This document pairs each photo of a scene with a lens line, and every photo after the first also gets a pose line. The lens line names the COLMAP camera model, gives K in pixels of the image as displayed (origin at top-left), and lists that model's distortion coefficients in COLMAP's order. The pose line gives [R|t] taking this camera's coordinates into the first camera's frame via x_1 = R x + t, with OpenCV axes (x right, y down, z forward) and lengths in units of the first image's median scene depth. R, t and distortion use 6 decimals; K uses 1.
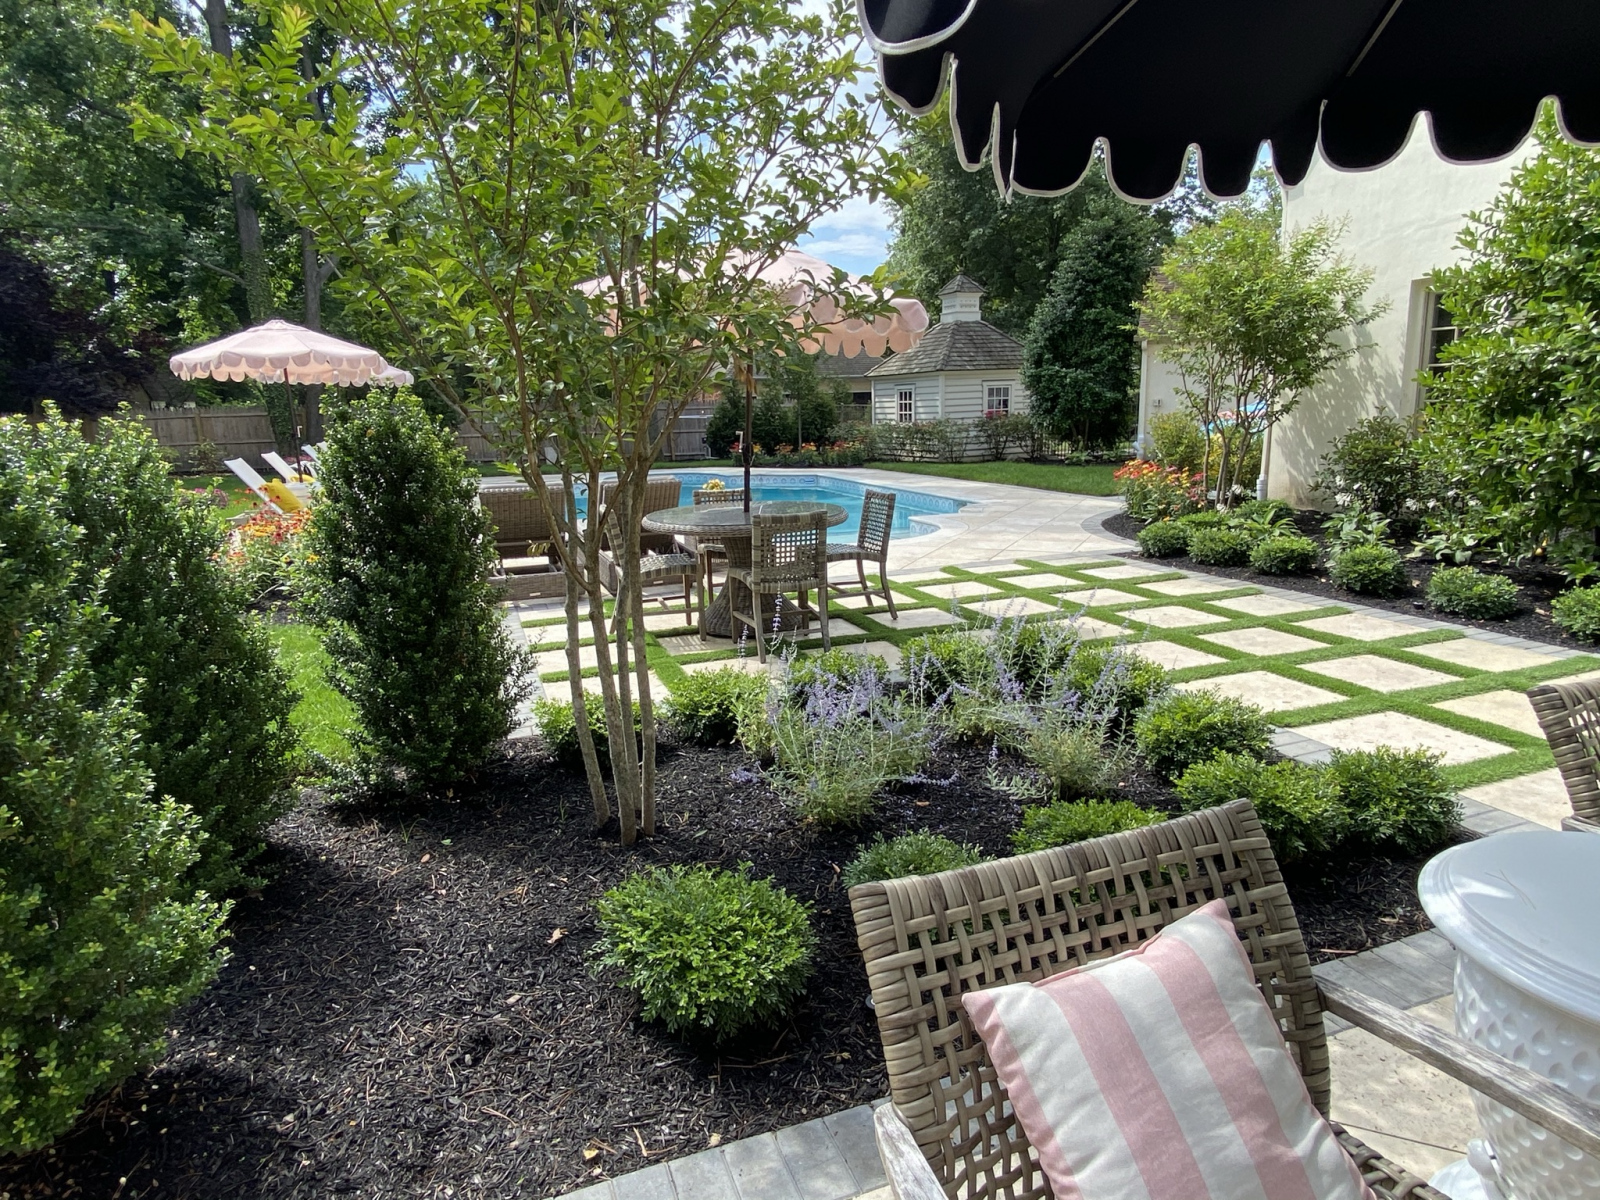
lens RADIAL K [[931.5, 0, 800.0], [0, 931.5, 600.0], [0, 0, 1]] dist [0.086214, -0.091501]
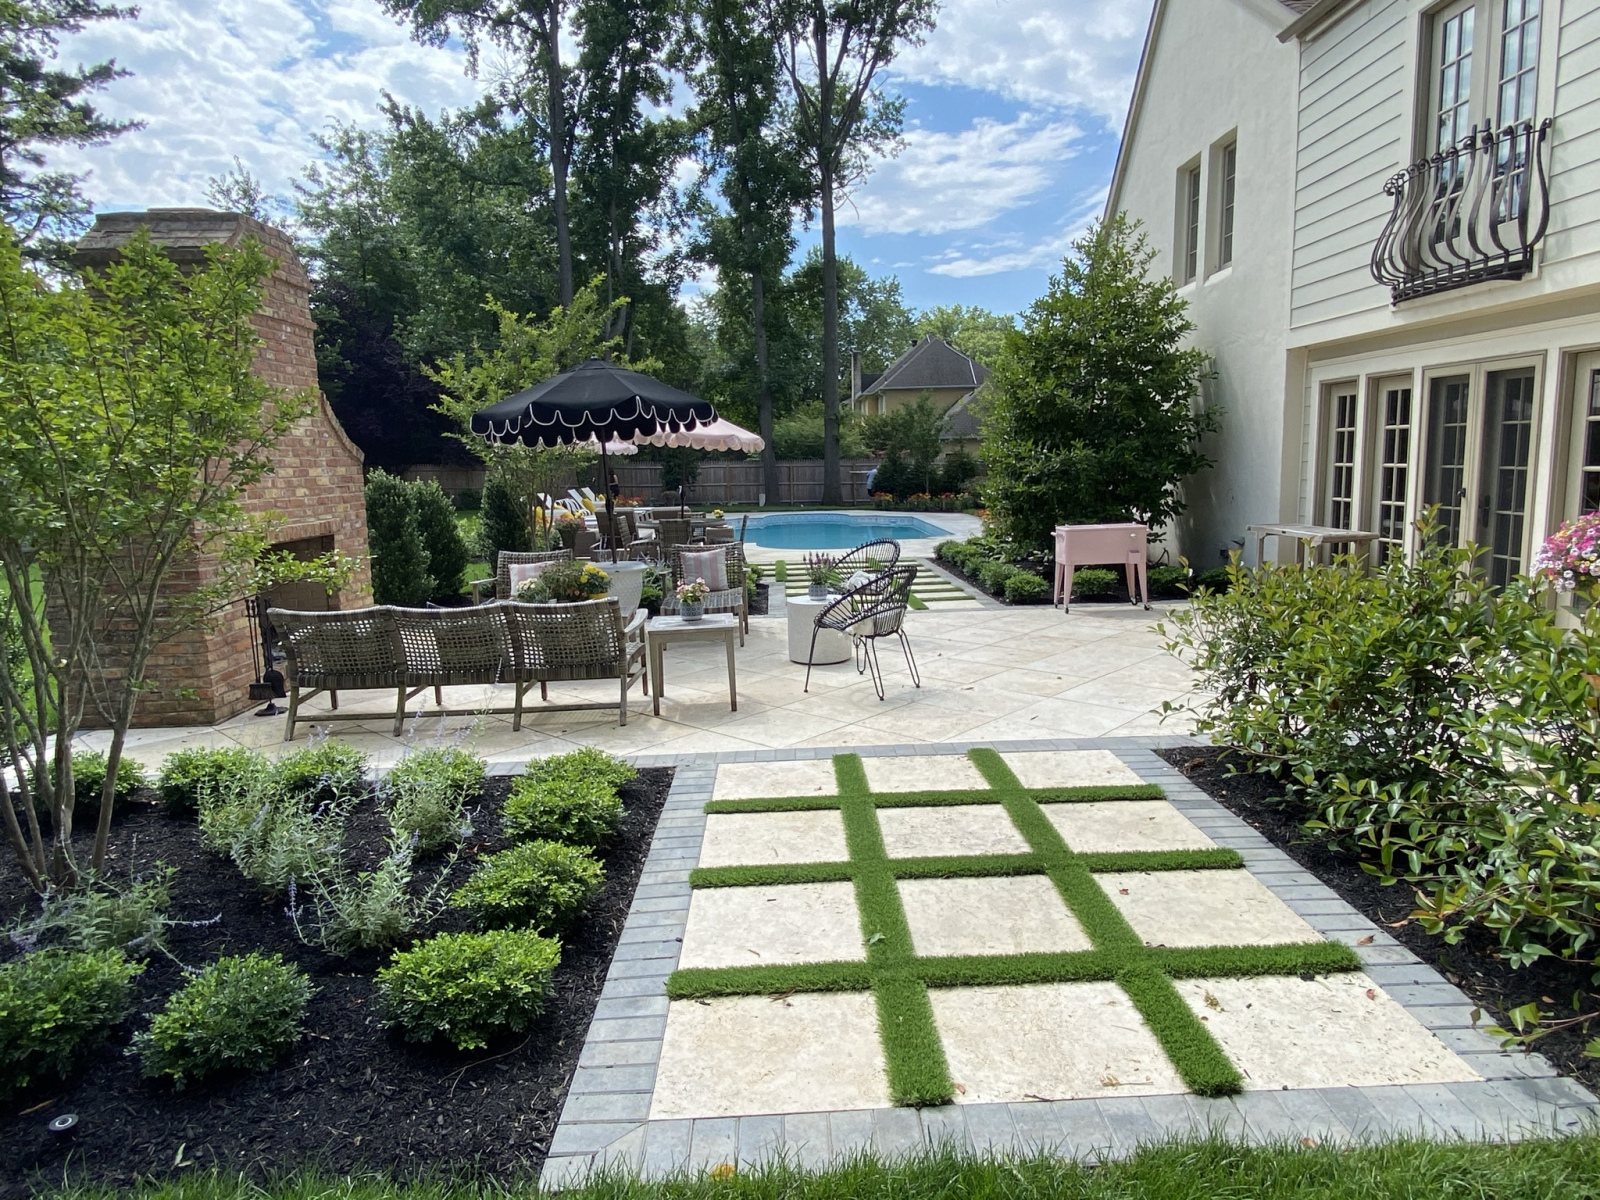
lens RADIAL K [[931.5, 0, 800.0], [0, 931.5, 600.0], [0, 0, 1]] dist [0.086214, -0.091501]
pose [[0.947572, 0.059027, -0.314043, 0.247209], [-0.075133, 0.996394, -0.039421, 0.042721], [0.310584, 0.060949, 0.948590, -0.266179]]
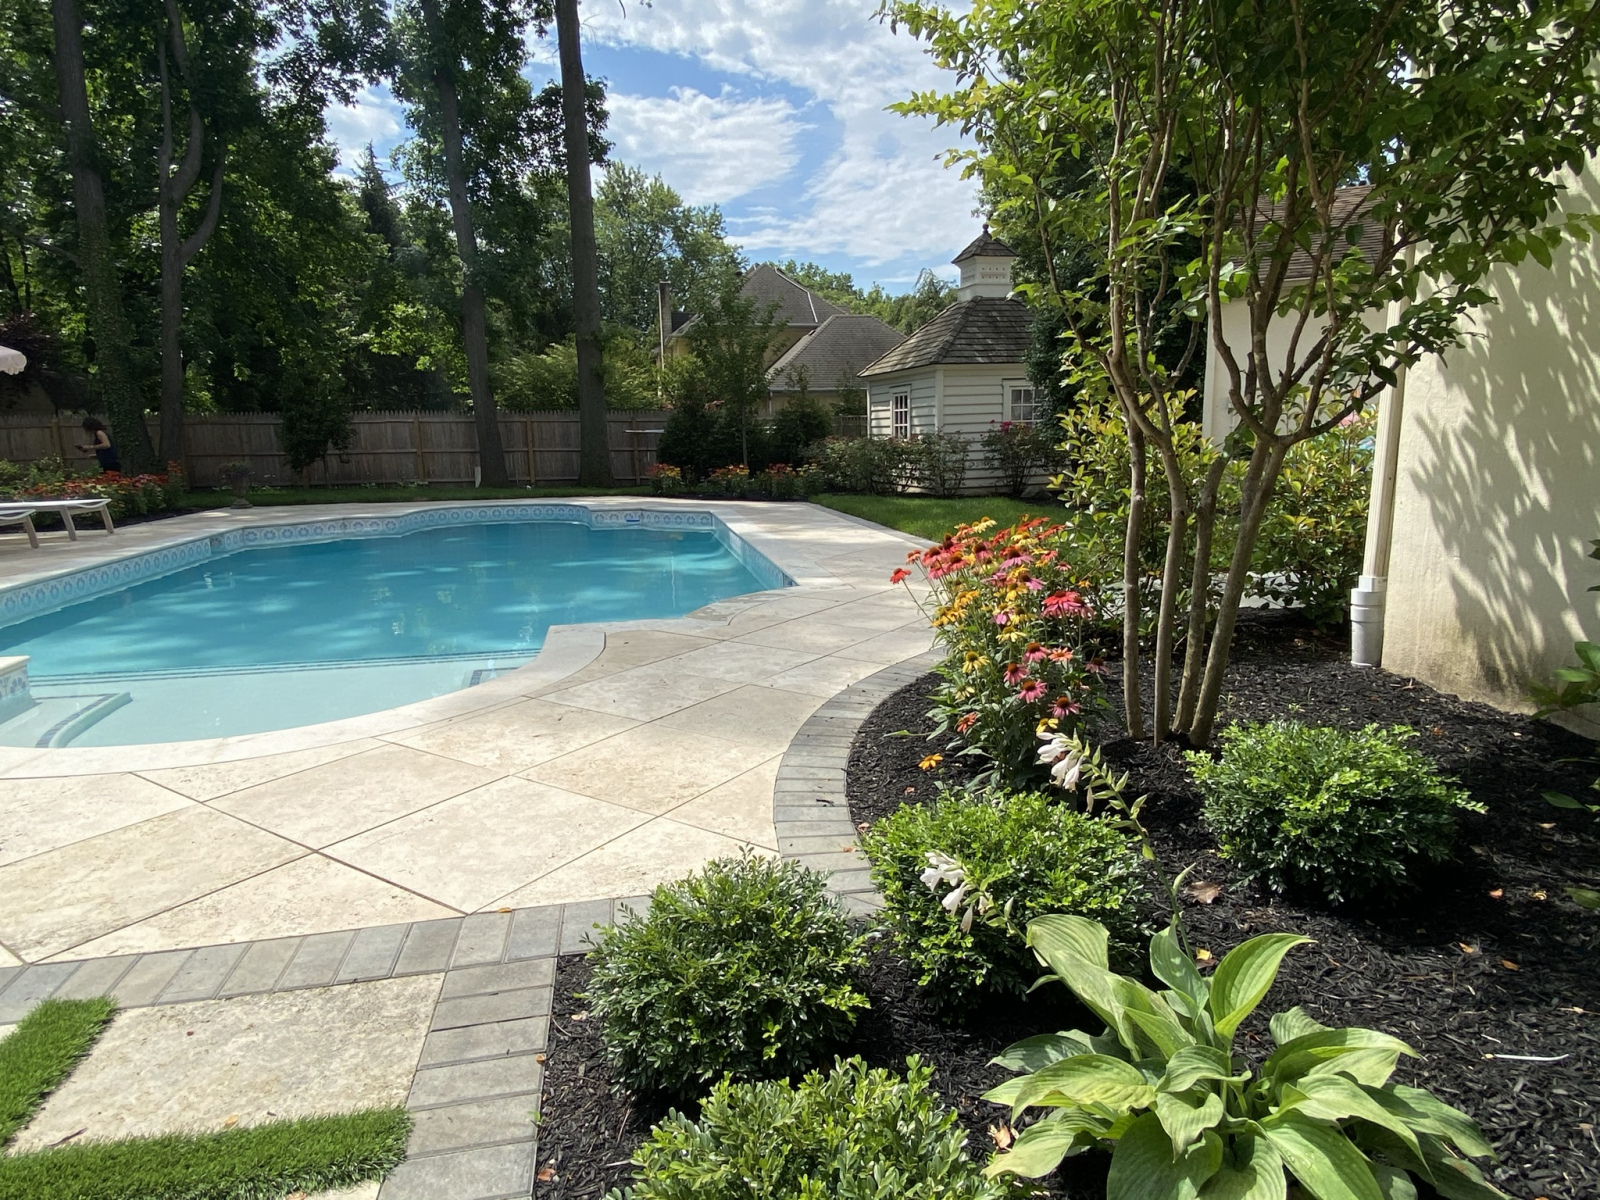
lens RADIAL K [[931.5, 0, 800.0], [0, 931.5, 600.0], [0, 0, 1]] dist [0.086214, -0.091501]
pose [[0.987718, 0.037864, -0.151587, 0.156512], [-0.041648, 0.998893, -0.021863, -0.049196], [0.150591, 0.027908, 0.988202, 0.293975]]
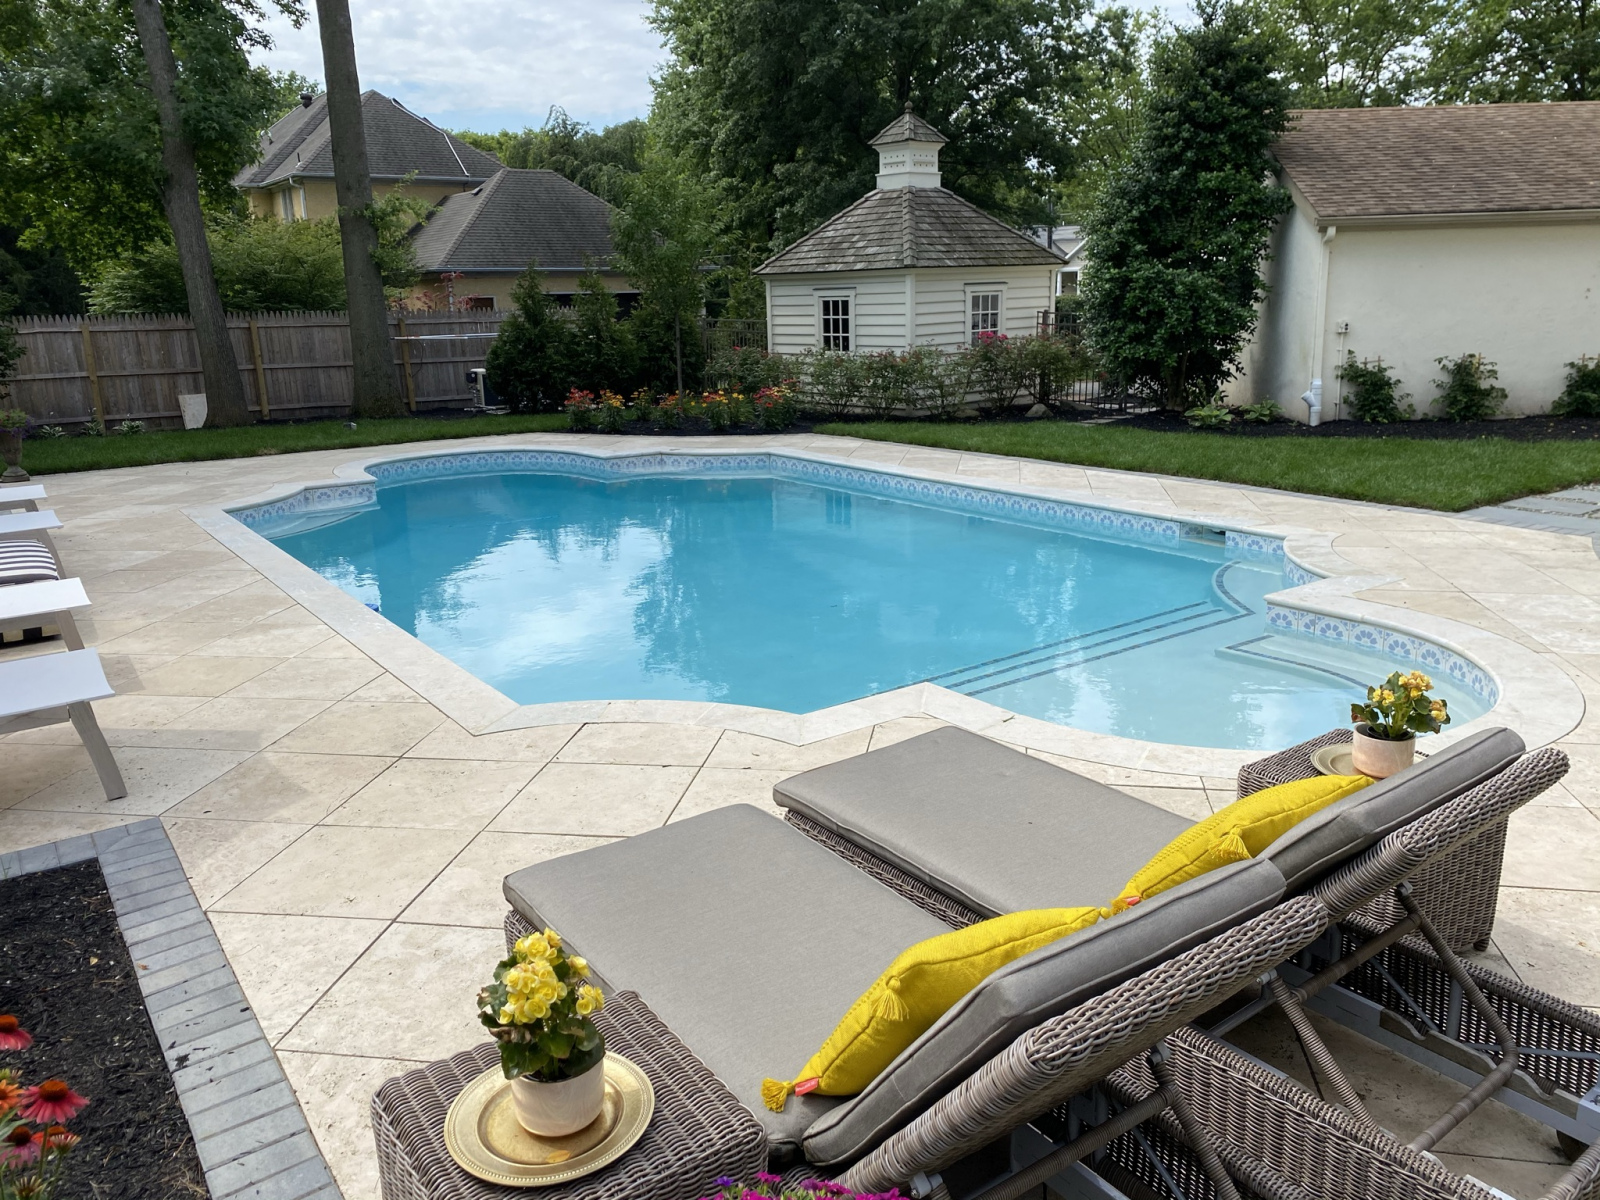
lens RADIAL K [[1191.7, 0, 800.0], [0, 1191.7, 600.0], [0, 0, 1]] dist [0.055760, -0.065652]
pose [[0.963398, -0.059245, 0.261447, -0.132139], [0.049711, 0.997840, 0.042934, -0.062508], [-0.263426, -0.028366, 0.964263, 0.249348]]
